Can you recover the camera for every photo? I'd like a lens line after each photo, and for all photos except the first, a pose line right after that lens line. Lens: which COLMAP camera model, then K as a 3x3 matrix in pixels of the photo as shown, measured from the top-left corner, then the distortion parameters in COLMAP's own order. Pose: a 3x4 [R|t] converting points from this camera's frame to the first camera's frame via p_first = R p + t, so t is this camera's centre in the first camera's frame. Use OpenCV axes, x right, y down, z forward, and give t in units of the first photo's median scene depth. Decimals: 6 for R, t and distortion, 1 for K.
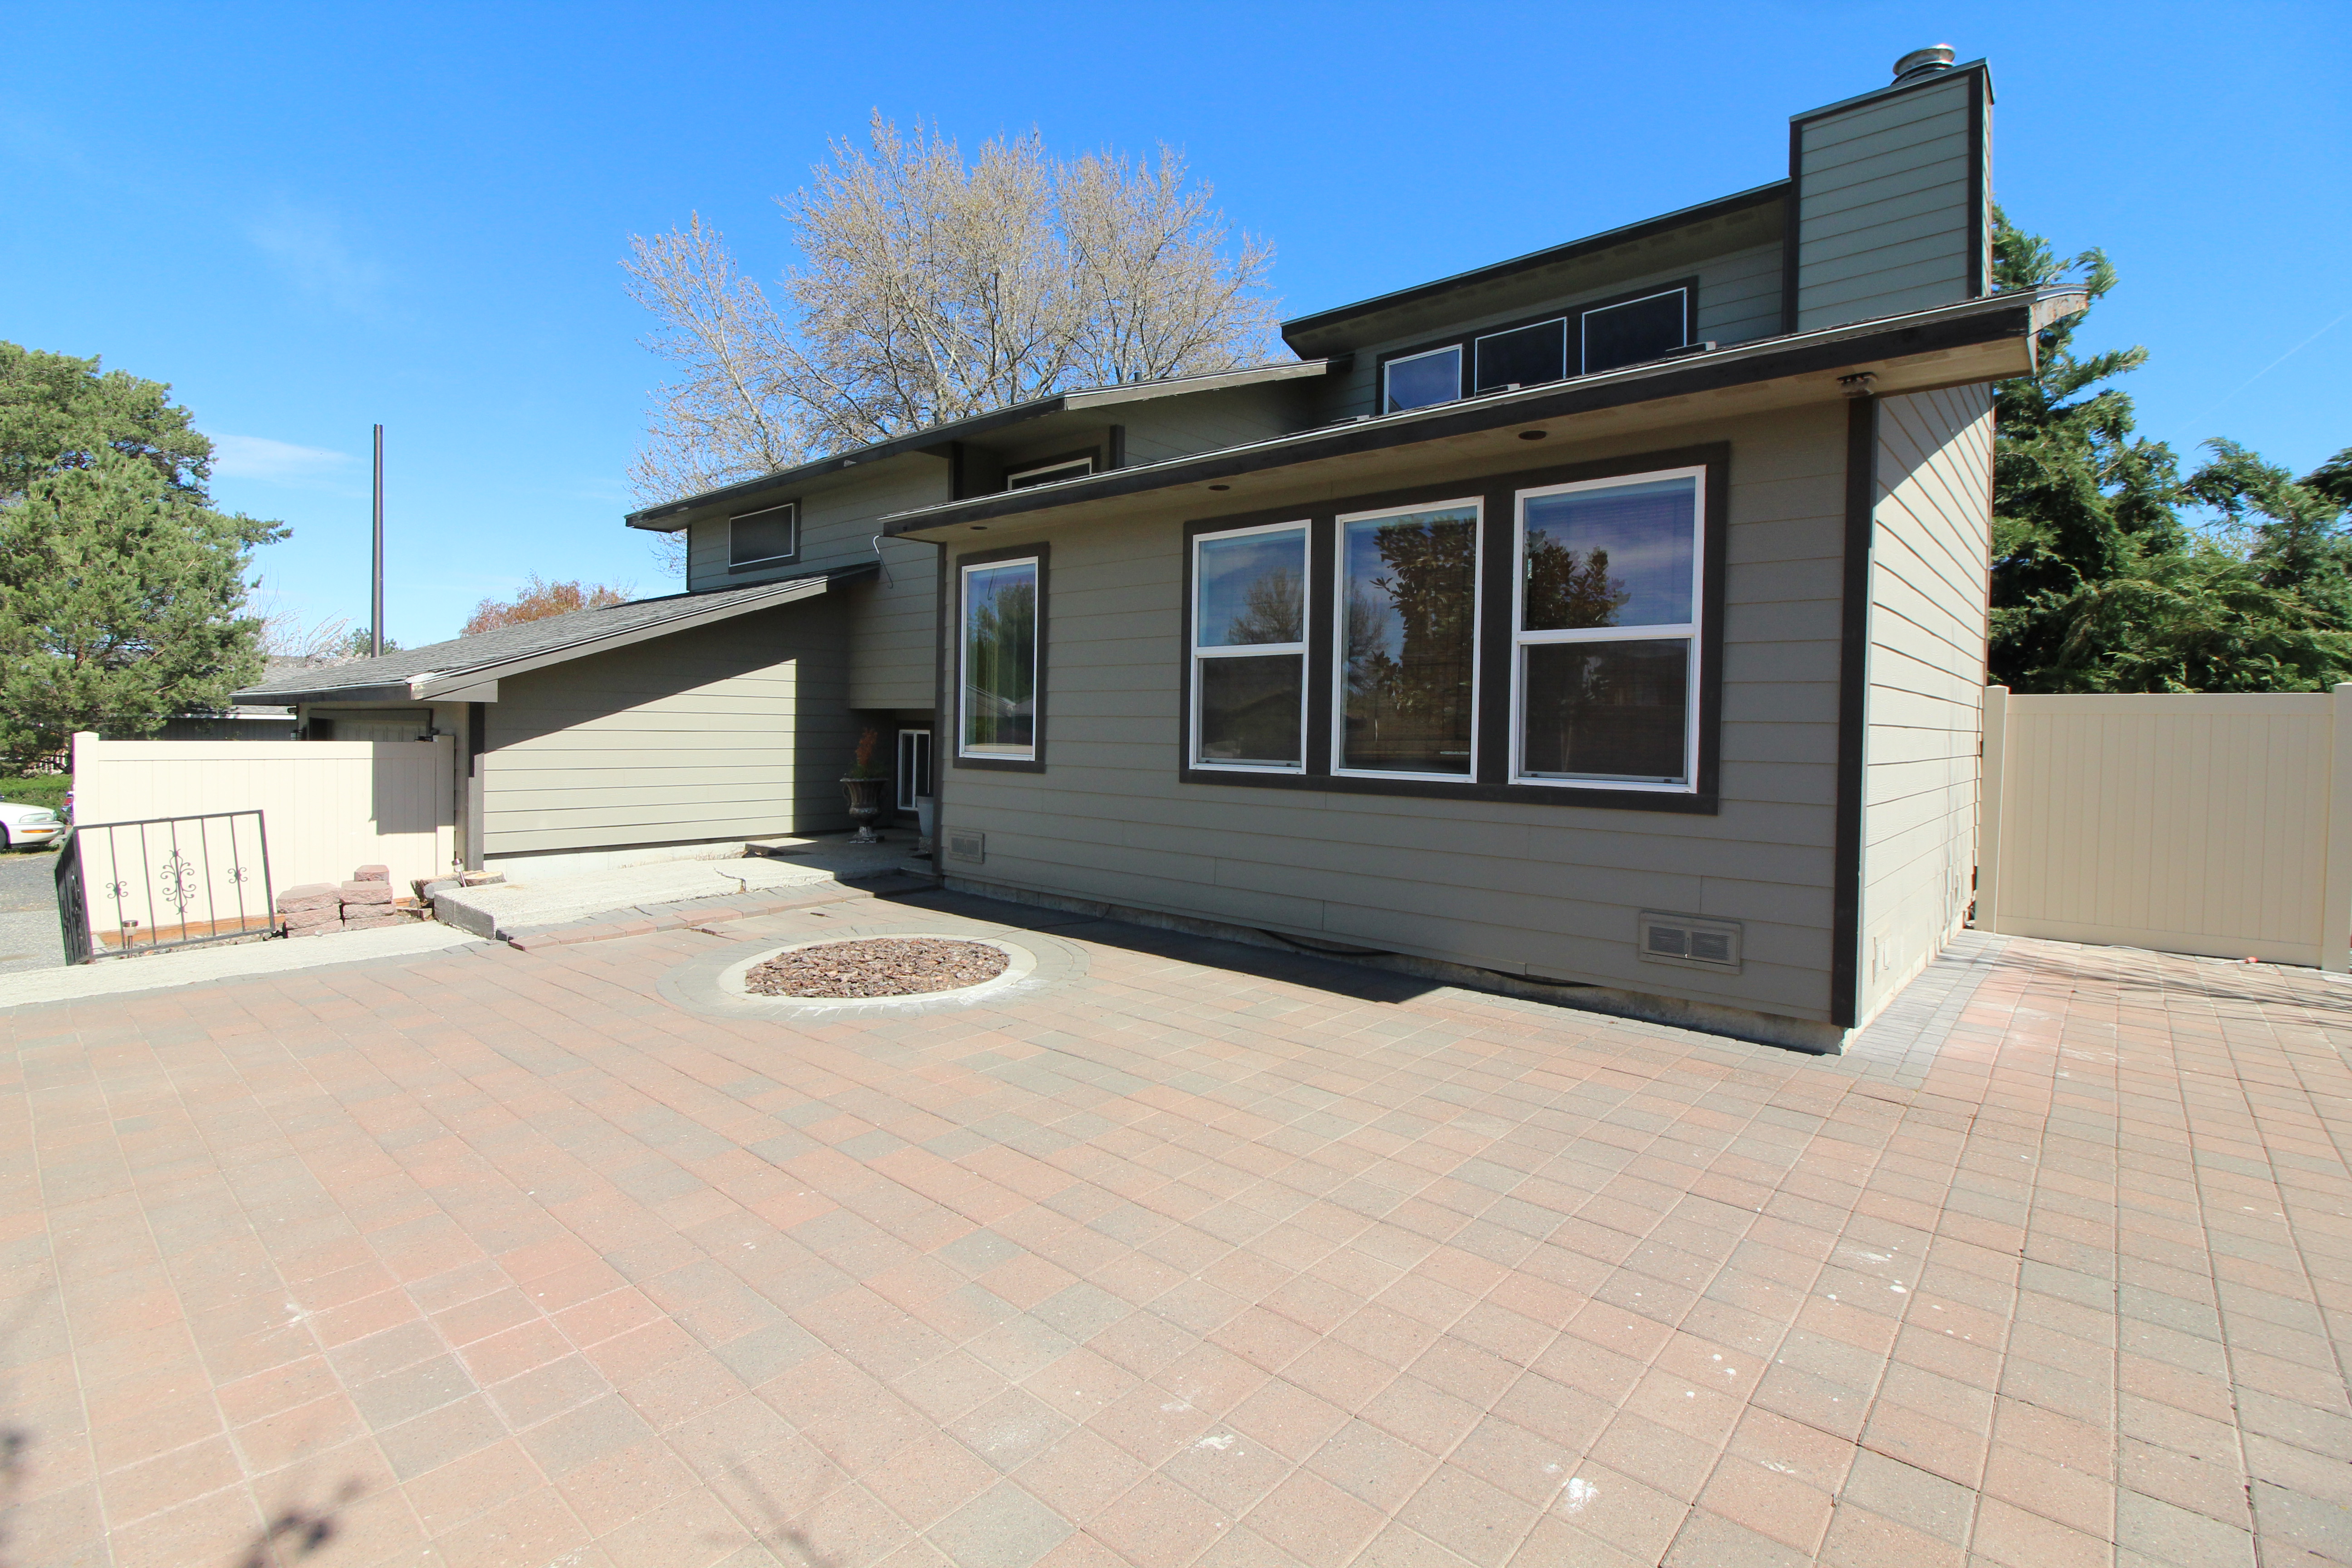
lens RADIAL K [[1073.4, 0, 1183.3], [0, 1073.4, 759.2], [0, 0, 1]] dist [-0.006753, -0.009970]
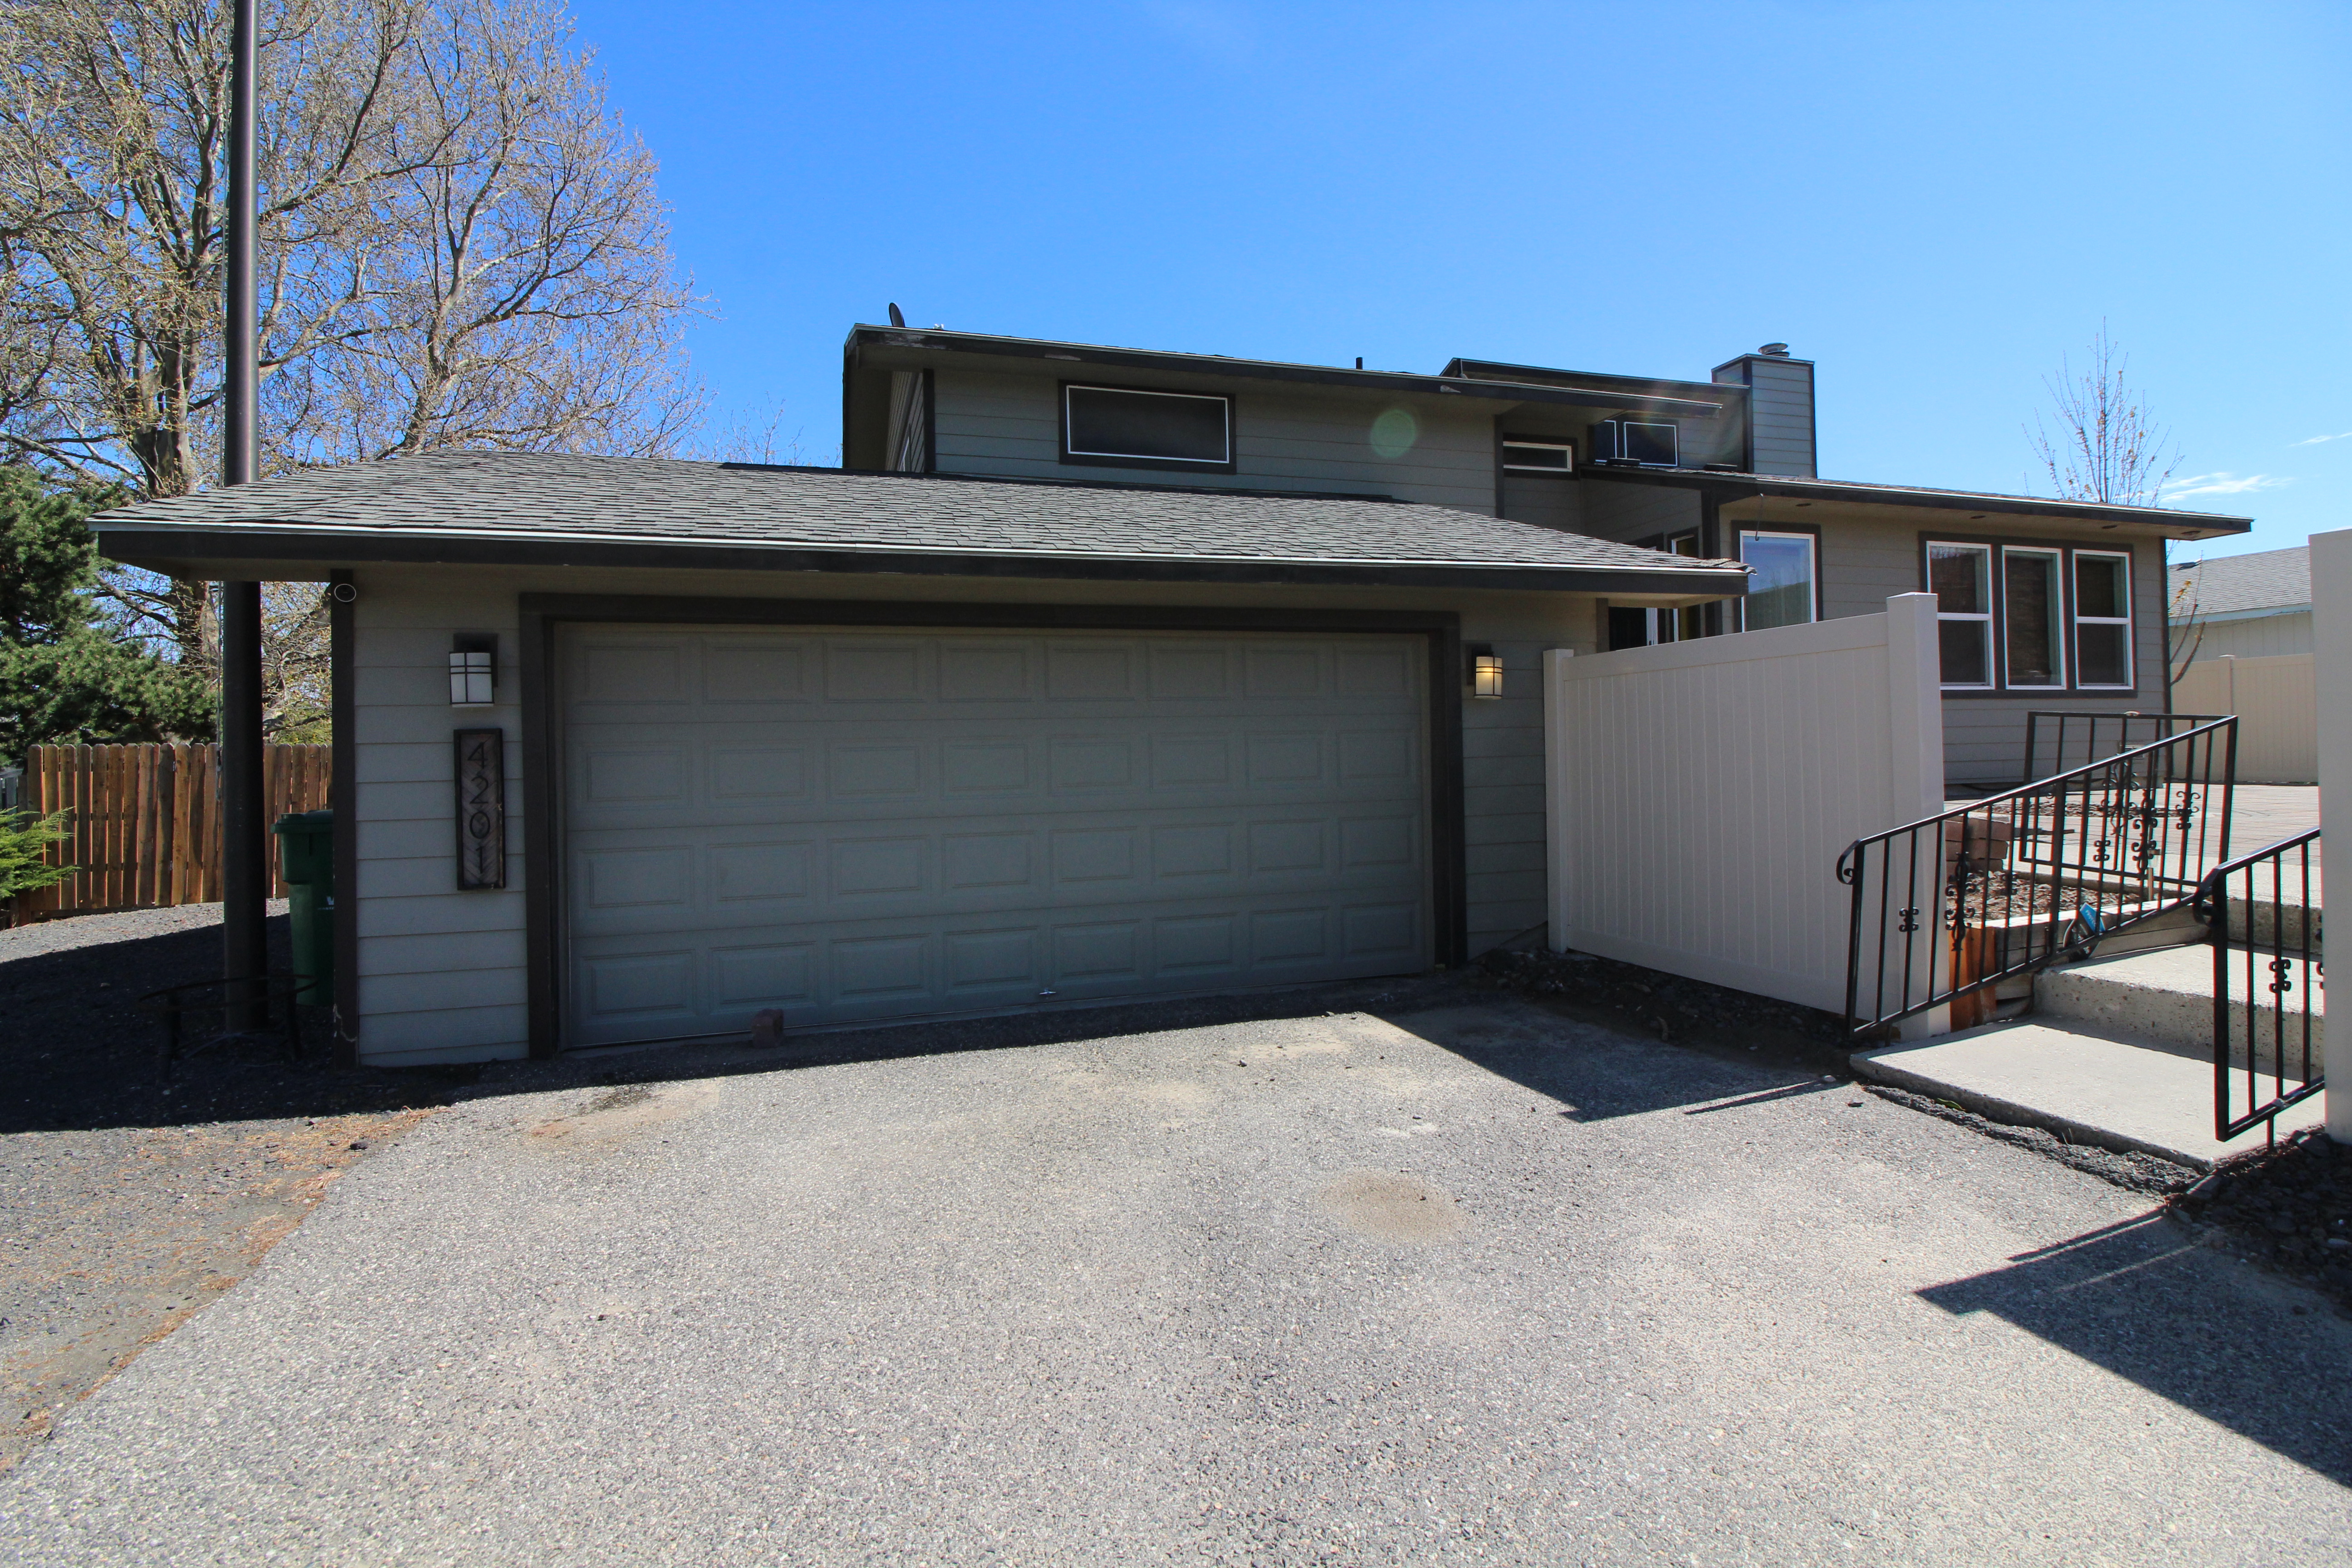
lens RADIAL K [[1073.4, 0, 1160.4], [0, 1073.4, 755.1], [0, 0, 1]] dist [-0.006753, -0.009970]
pose [[0.530485, -0.025739, 0.847303, -1.615179], [0.058380, 0.998275, -0.006226, 0.040530], [-0.845681, 0.052768, 0.531073, 0.959408]]
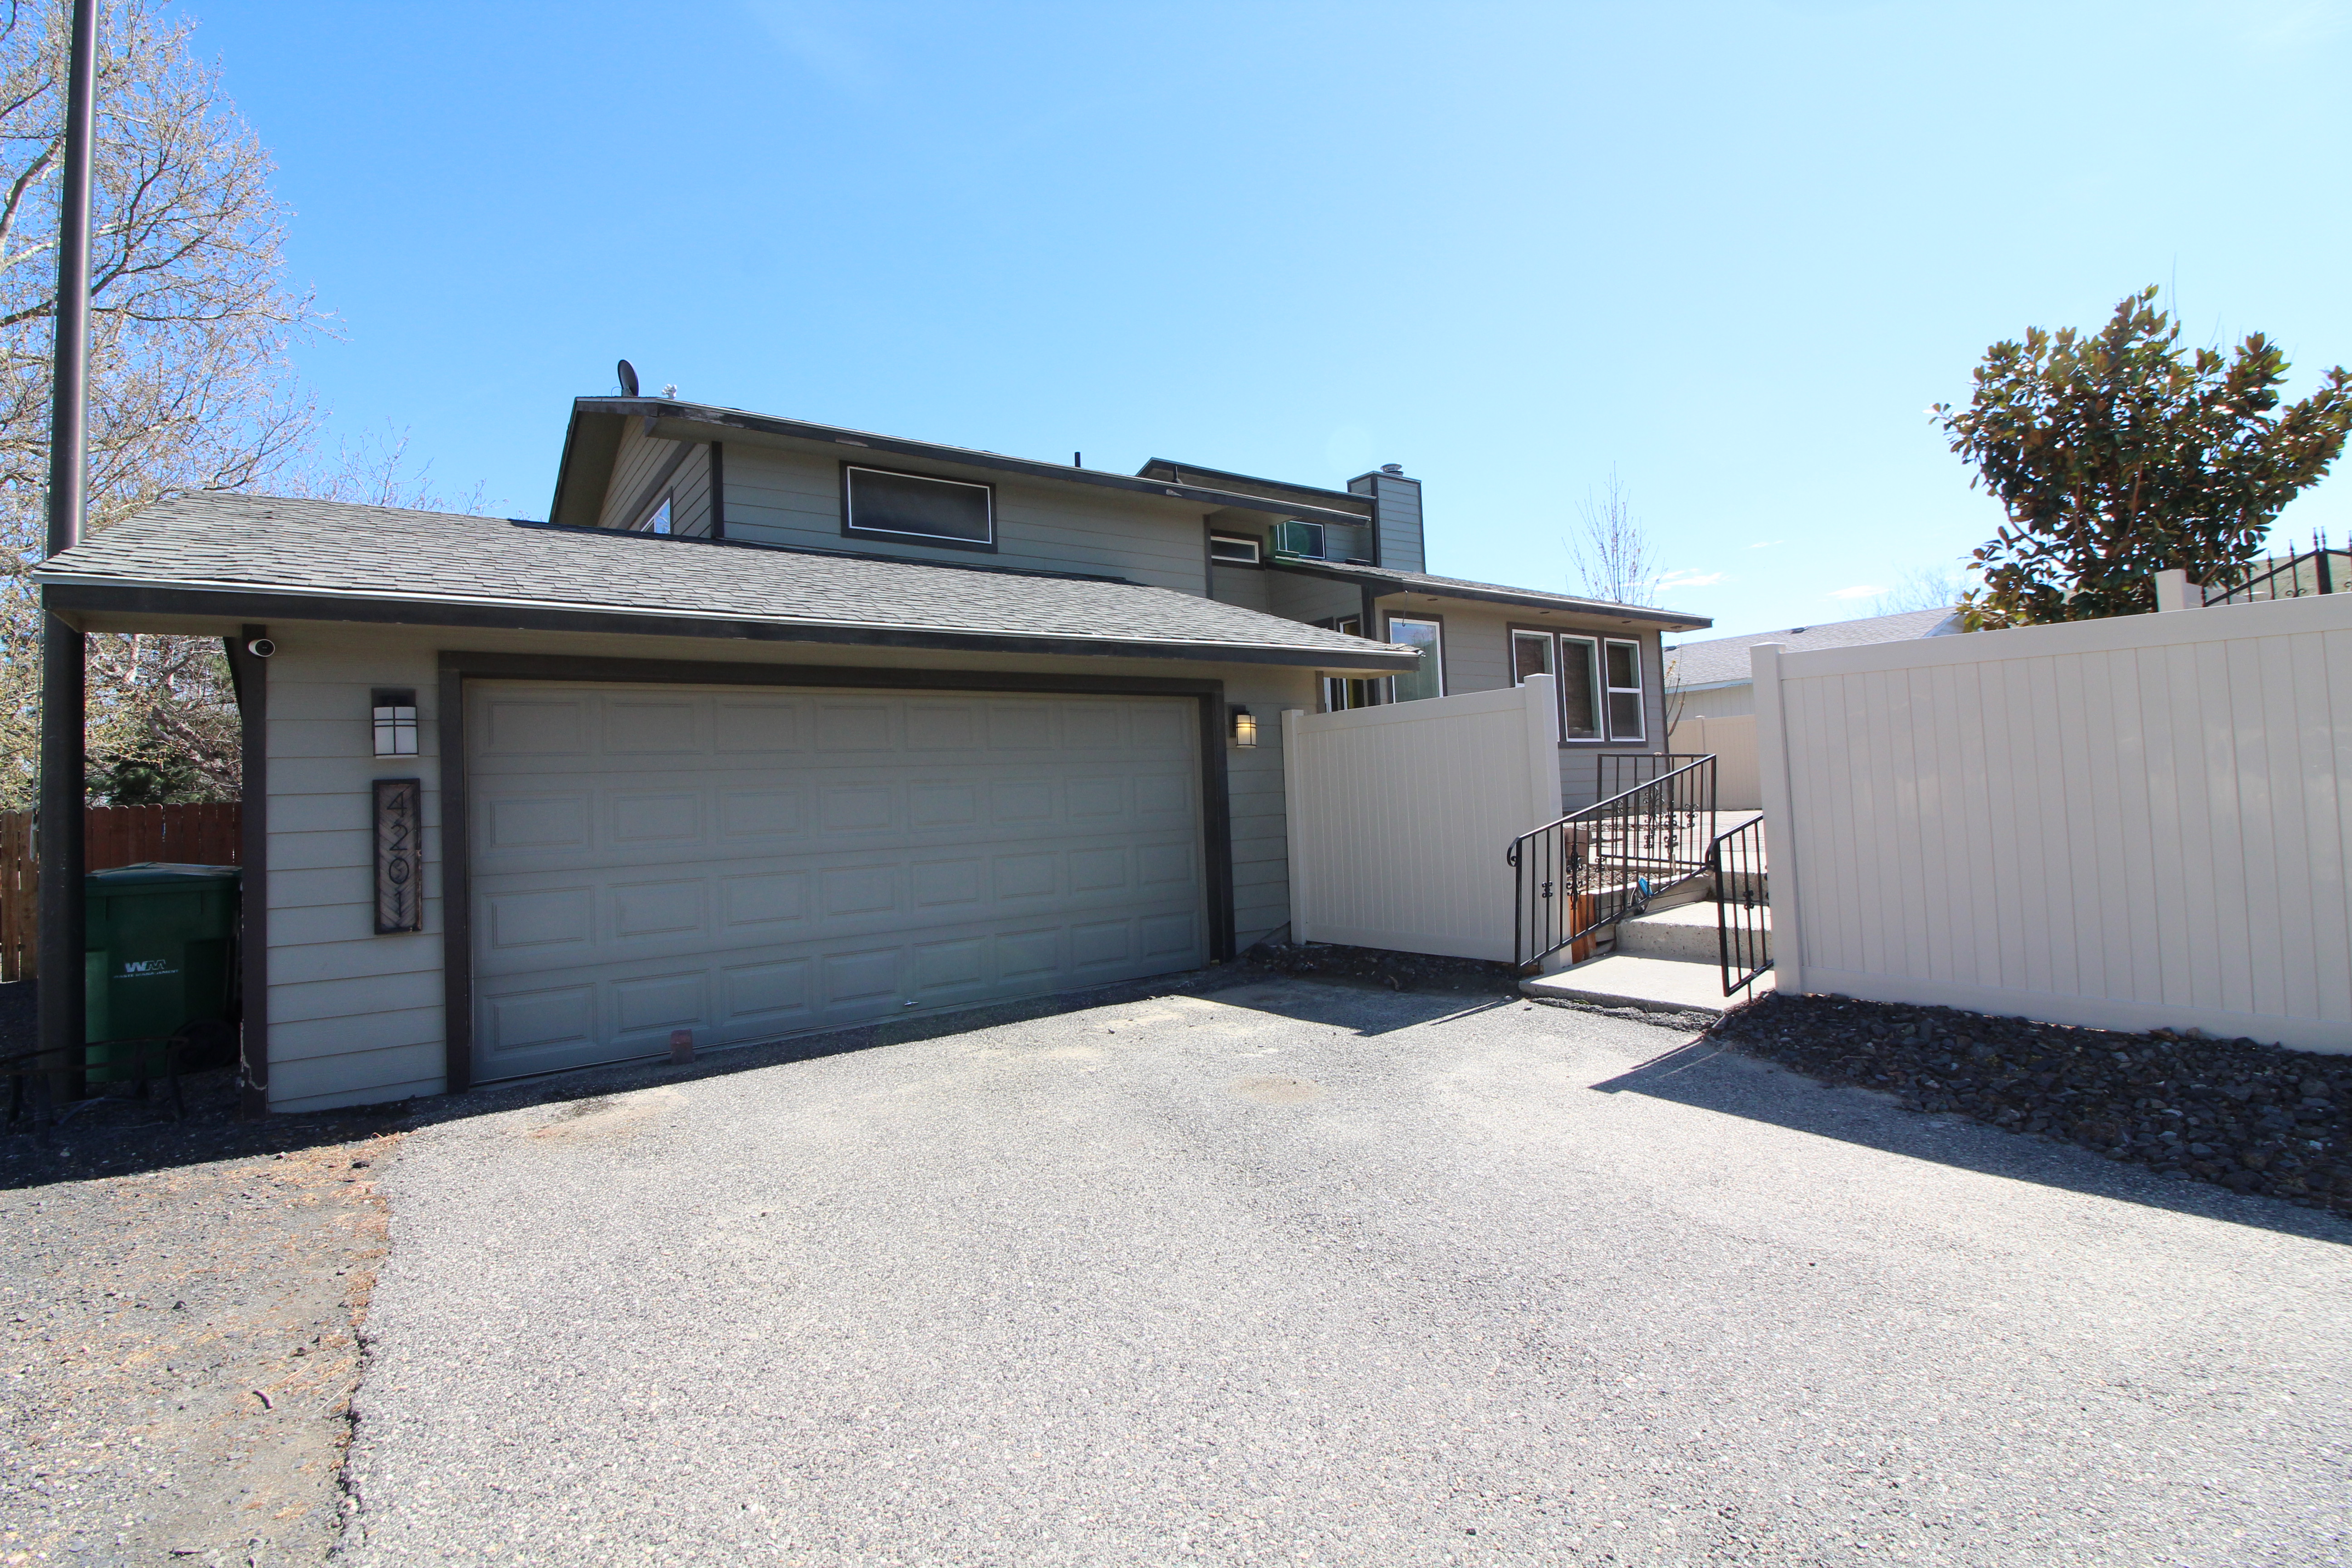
lens RADIAL K [[1073.4, 0, 1166.1], [0, 1073.4, 764.2], [0, 0, 1]] dist [-0.006753, -0.009970]
pose [[0.226518, 0.009719, 0.973958, -1.817601], [0.082431, 0.996172, -0.029112, 0.046750], [-0.970513, 0.086879, 0.224850, 1.018814]]
